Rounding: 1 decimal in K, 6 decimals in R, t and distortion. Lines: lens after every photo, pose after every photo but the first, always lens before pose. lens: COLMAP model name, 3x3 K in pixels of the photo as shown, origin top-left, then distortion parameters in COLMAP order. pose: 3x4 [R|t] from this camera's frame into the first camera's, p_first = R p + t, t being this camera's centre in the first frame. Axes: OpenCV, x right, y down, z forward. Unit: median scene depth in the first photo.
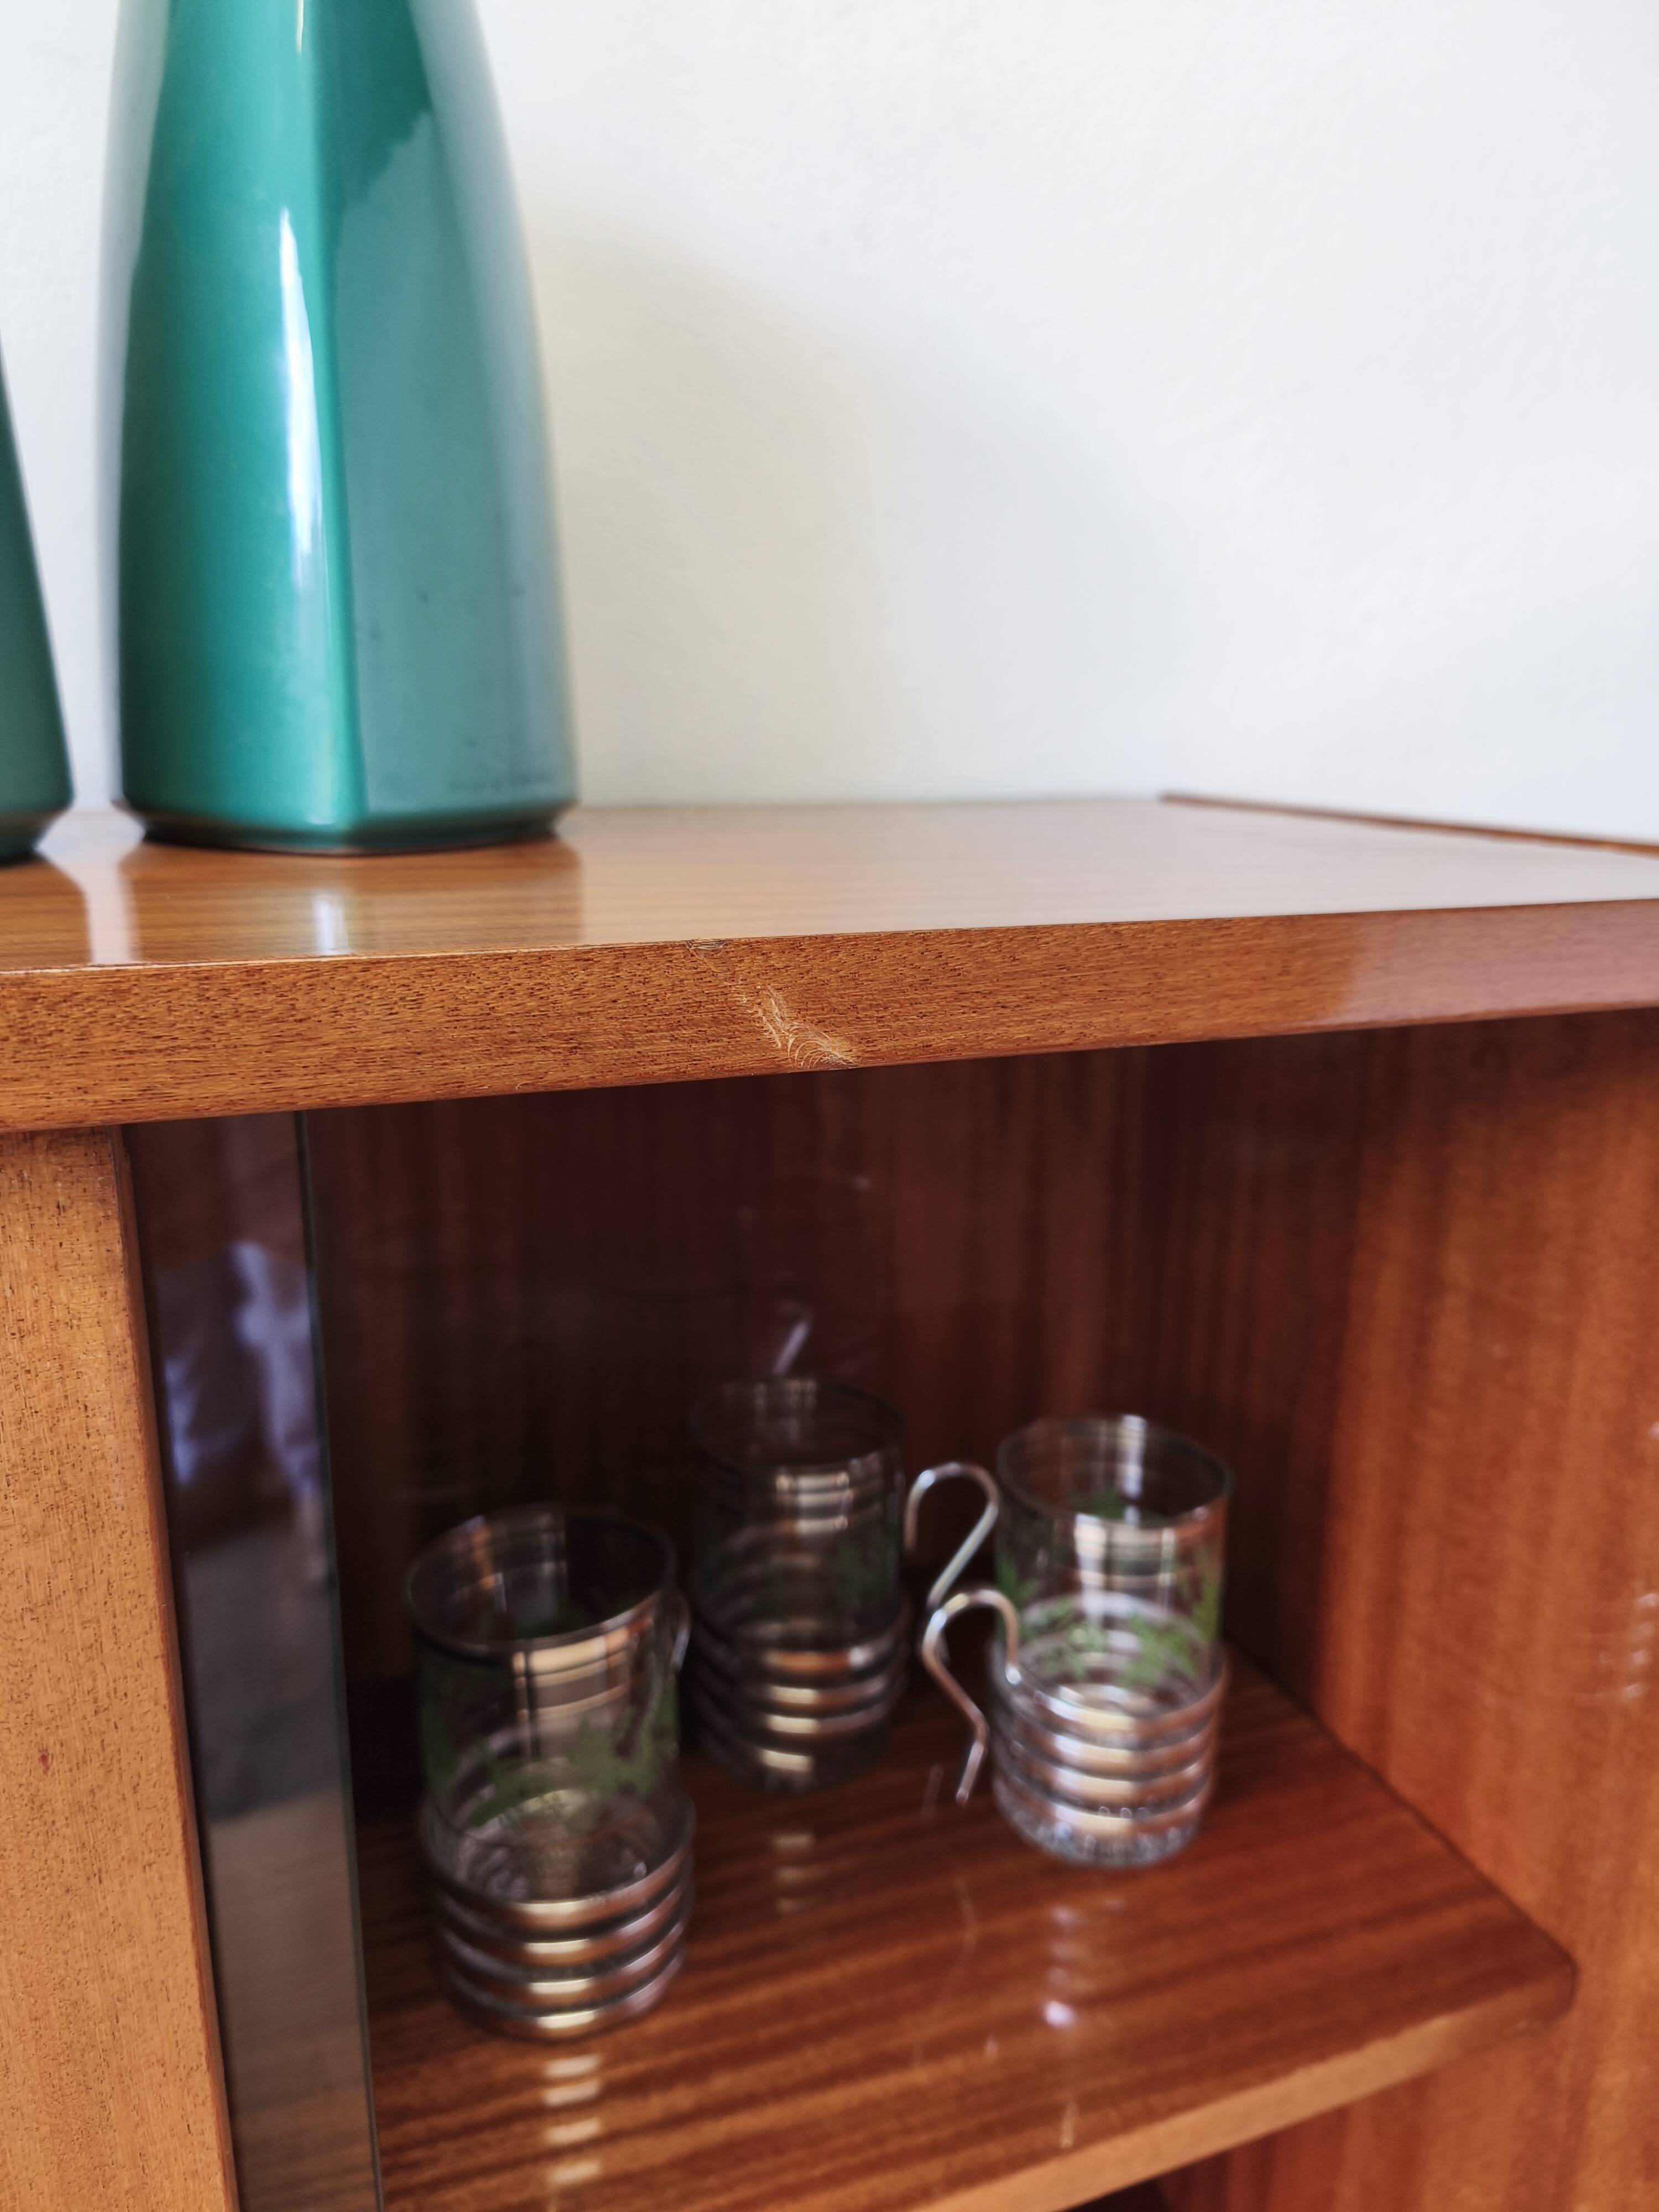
lens RADIAL K [[1472.9, 0, 840.2], [0, 1472.9, 1095.0], [0, 0, 1]] dist [0.093095, -0.084928]
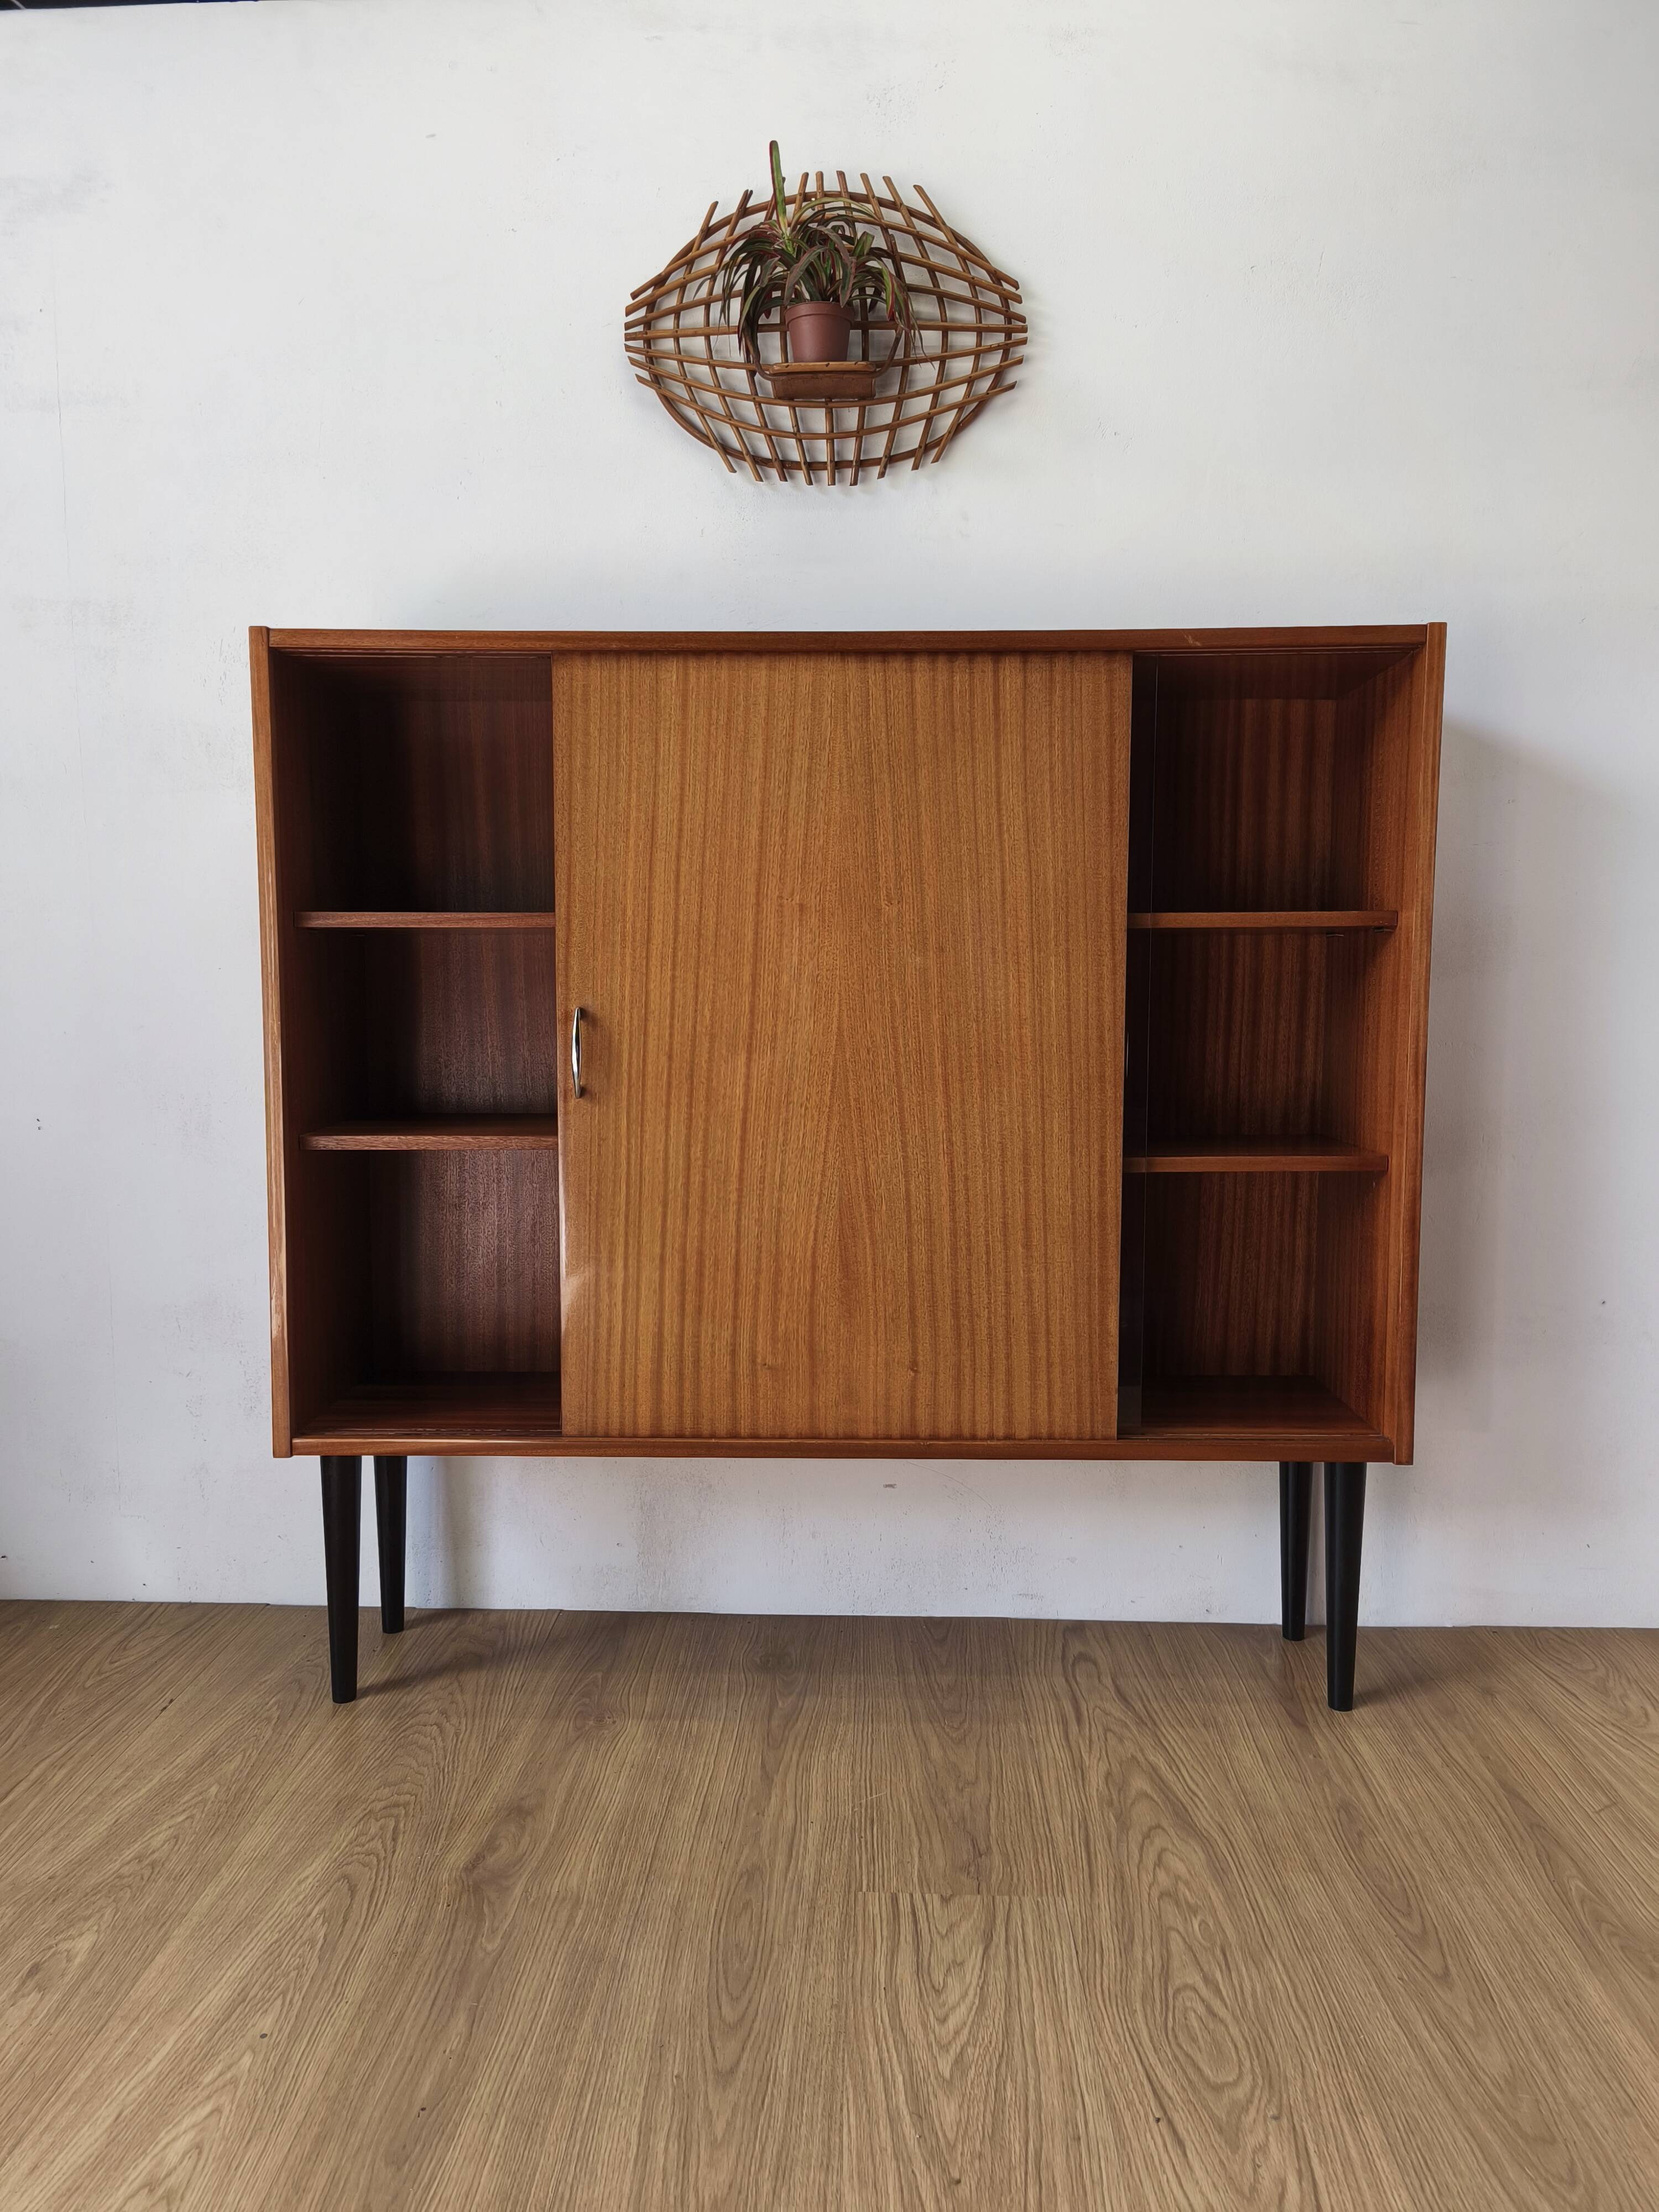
lens RADIAL K [[1472.9, 0, 821.9], [0, 1472.9, 1107.2], [0, 0, 1]] dist [0.093095, -0.084928]
pose [[0.928682, 0.014515, -0.370593, 0.526338], [-0.078188, 0.984439, -0.157376, 1.799441], [0.362541, 0.175128, 0.915365, -3.076869]]
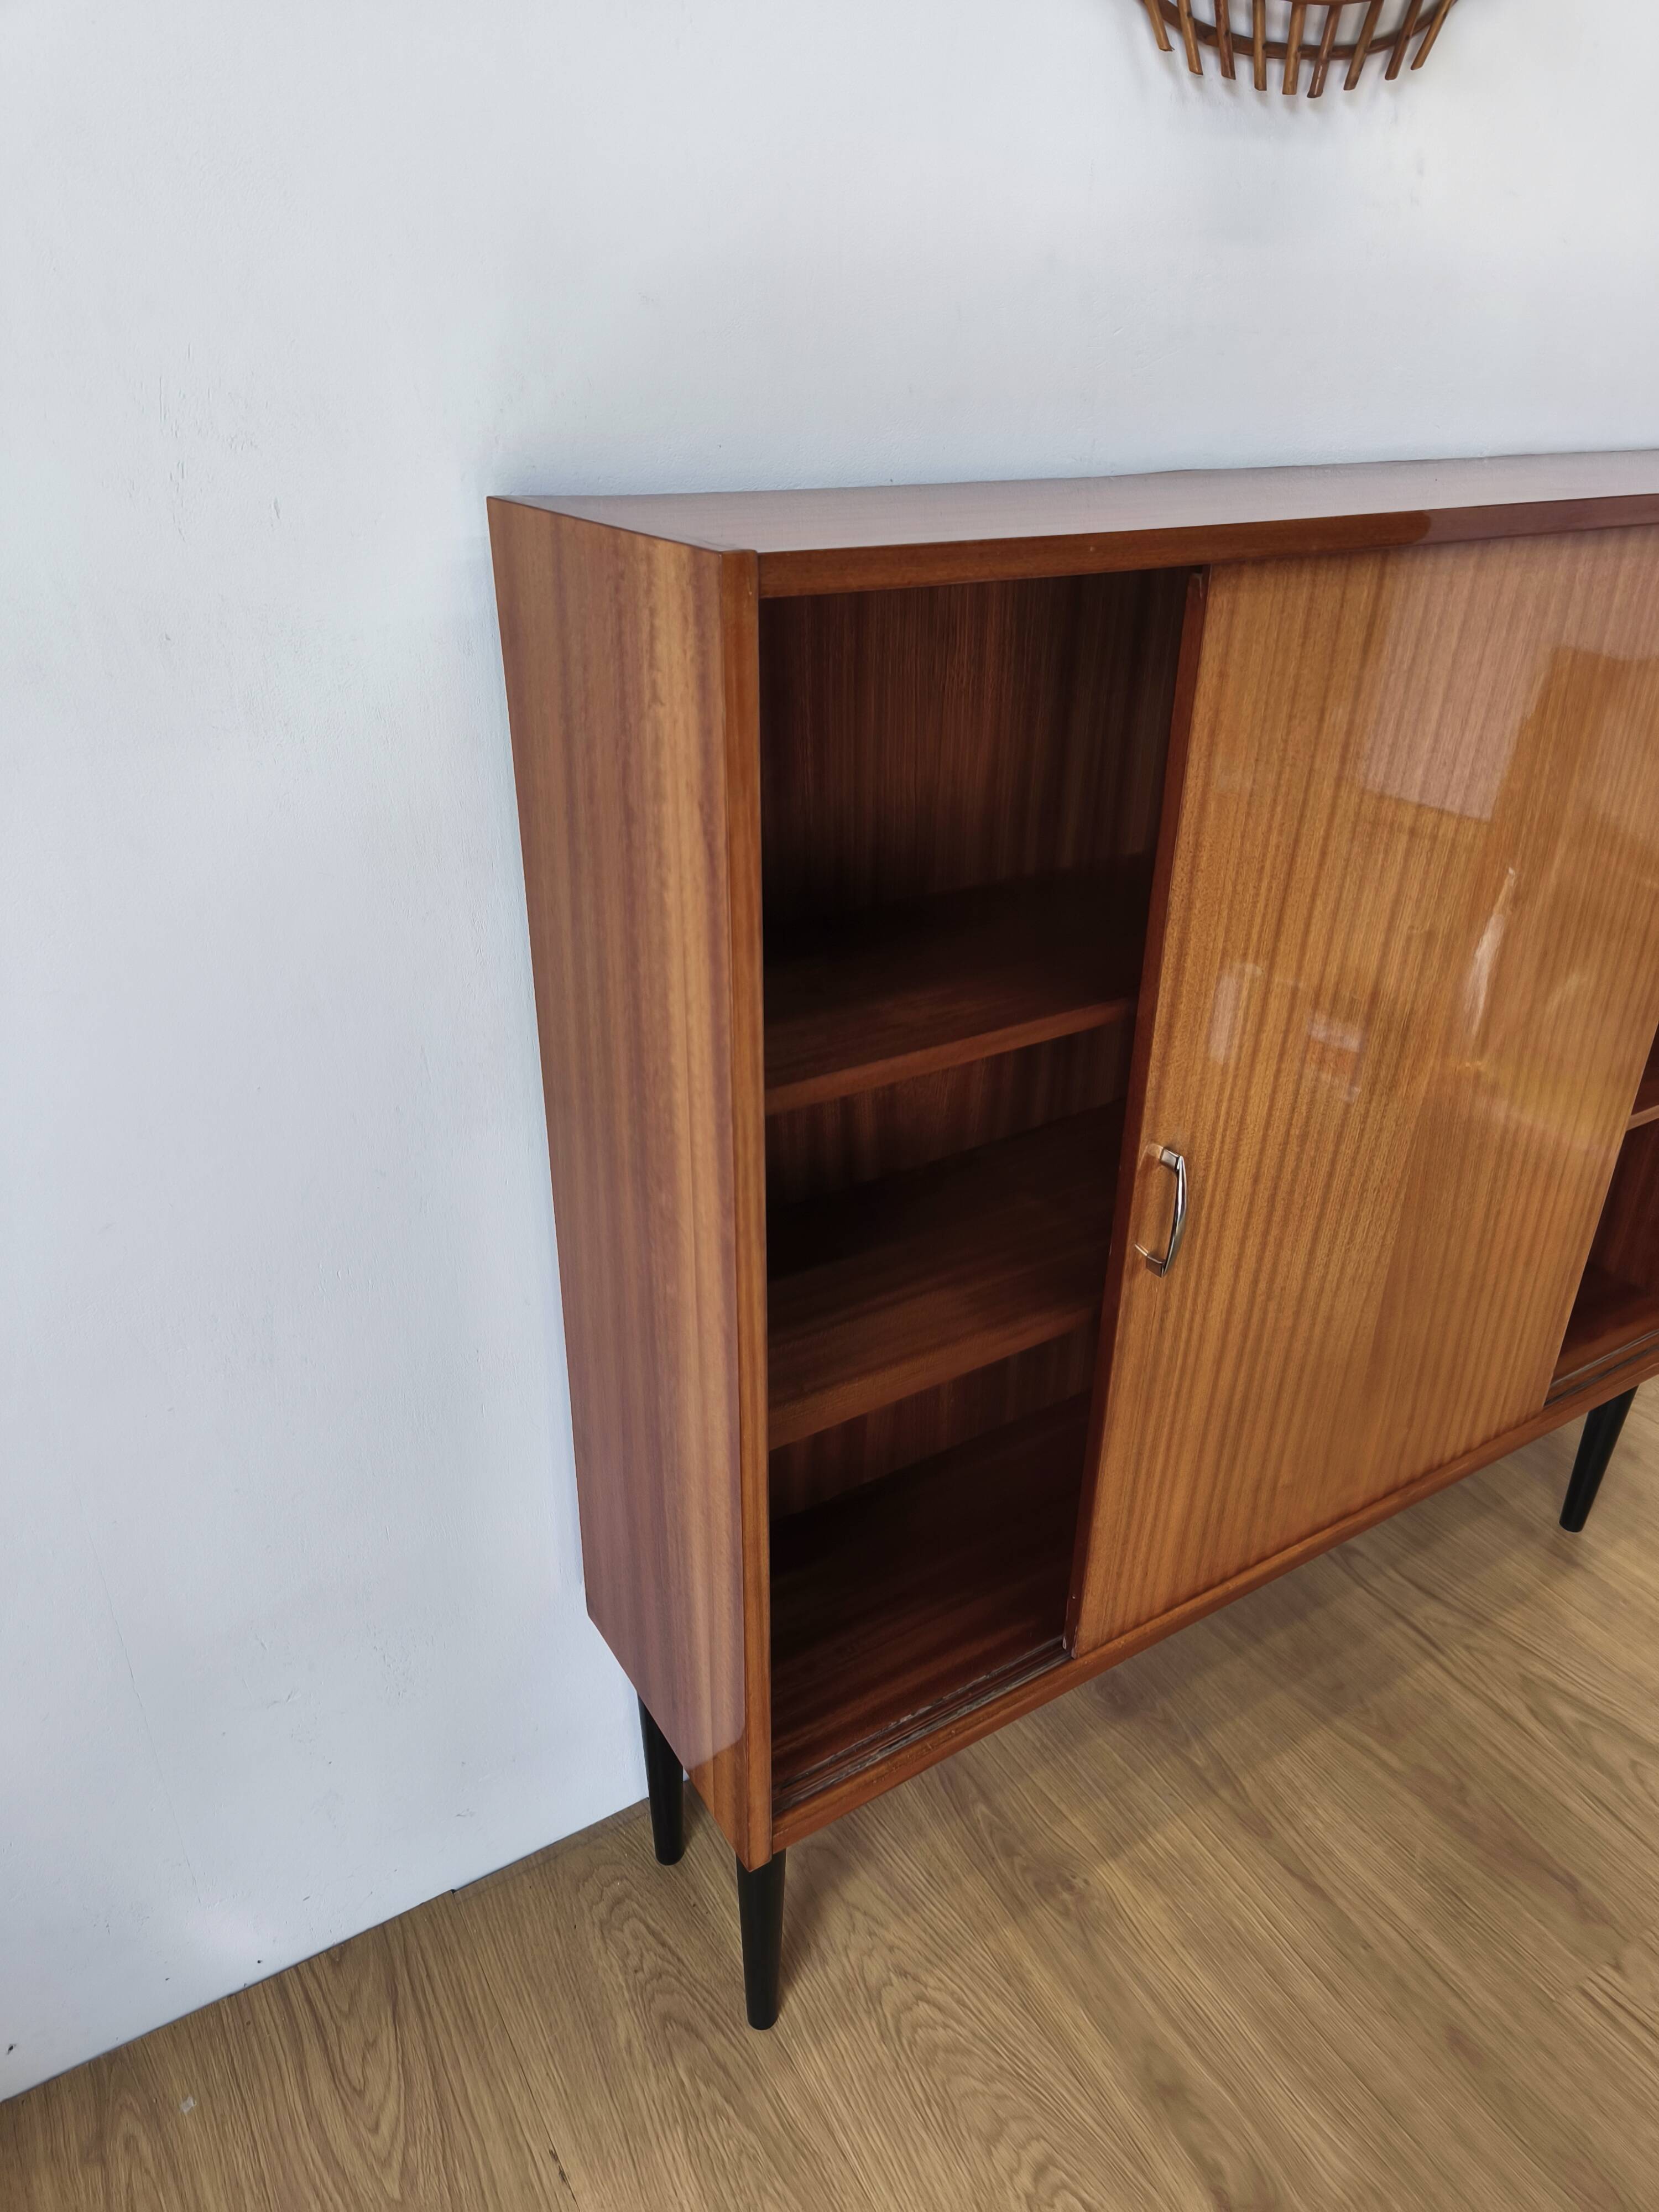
lens RADIAL K [[1472.9, 0, 839.4], [0, 1472.9, 1131.8], [0, 0, 1]] dist [0.093095, -0.084928]
pose [[0.978678, -0.097823, 0.180612, -2.491052], [0.051874, 0.968518, 0.243480, 0.331072], [-0.198744, -0.228919, 0.952941, -2.017362]]
